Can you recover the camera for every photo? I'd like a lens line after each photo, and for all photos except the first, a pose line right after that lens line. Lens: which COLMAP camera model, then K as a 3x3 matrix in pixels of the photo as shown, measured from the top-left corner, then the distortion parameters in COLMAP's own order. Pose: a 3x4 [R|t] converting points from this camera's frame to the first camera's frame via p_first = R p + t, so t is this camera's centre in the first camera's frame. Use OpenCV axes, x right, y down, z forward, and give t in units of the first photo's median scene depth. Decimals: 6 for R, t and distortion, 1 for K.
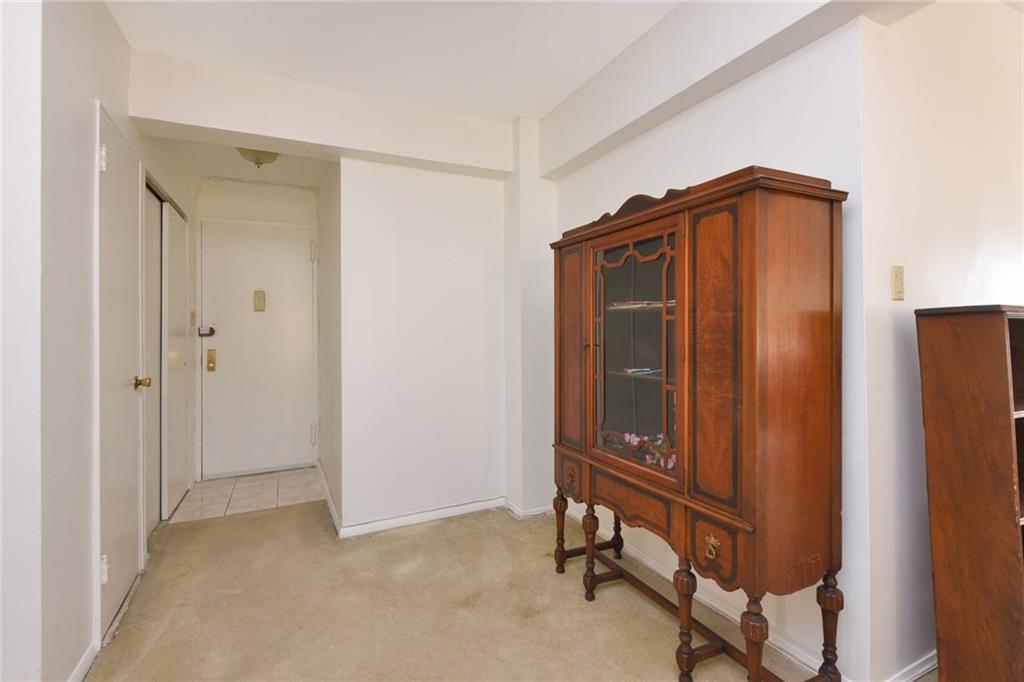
lens RADIAL K [[472.5, 0, 511.8], [0, 472.5, 334.7], [0, 0, 1]] dist [0.000273, -0.000050]
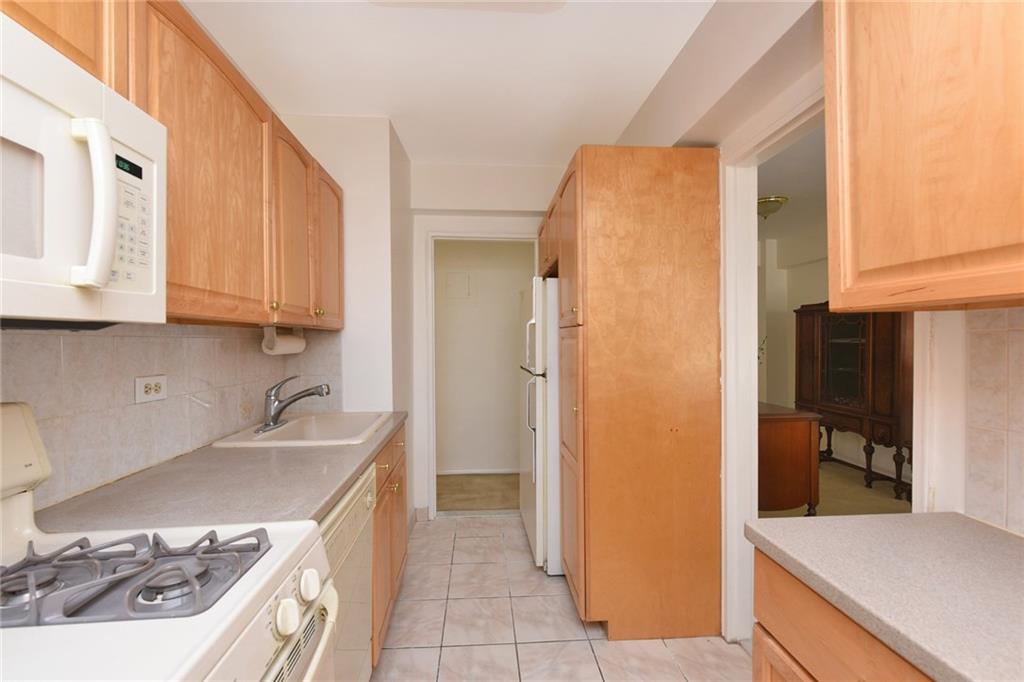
lens RADIAL K [[411.9, 0, 511.4], [0, 411.9, 343.7], [0, 0, 1]] dist [-0.001235, 0.000029]
pose [[0.932524, 0.007283, -0.361035, -0.639161], [-0.006220, 0.999972, 0.004107, -0.055789], [0.361055, -0.001584, 0.932543, -1.775917]]
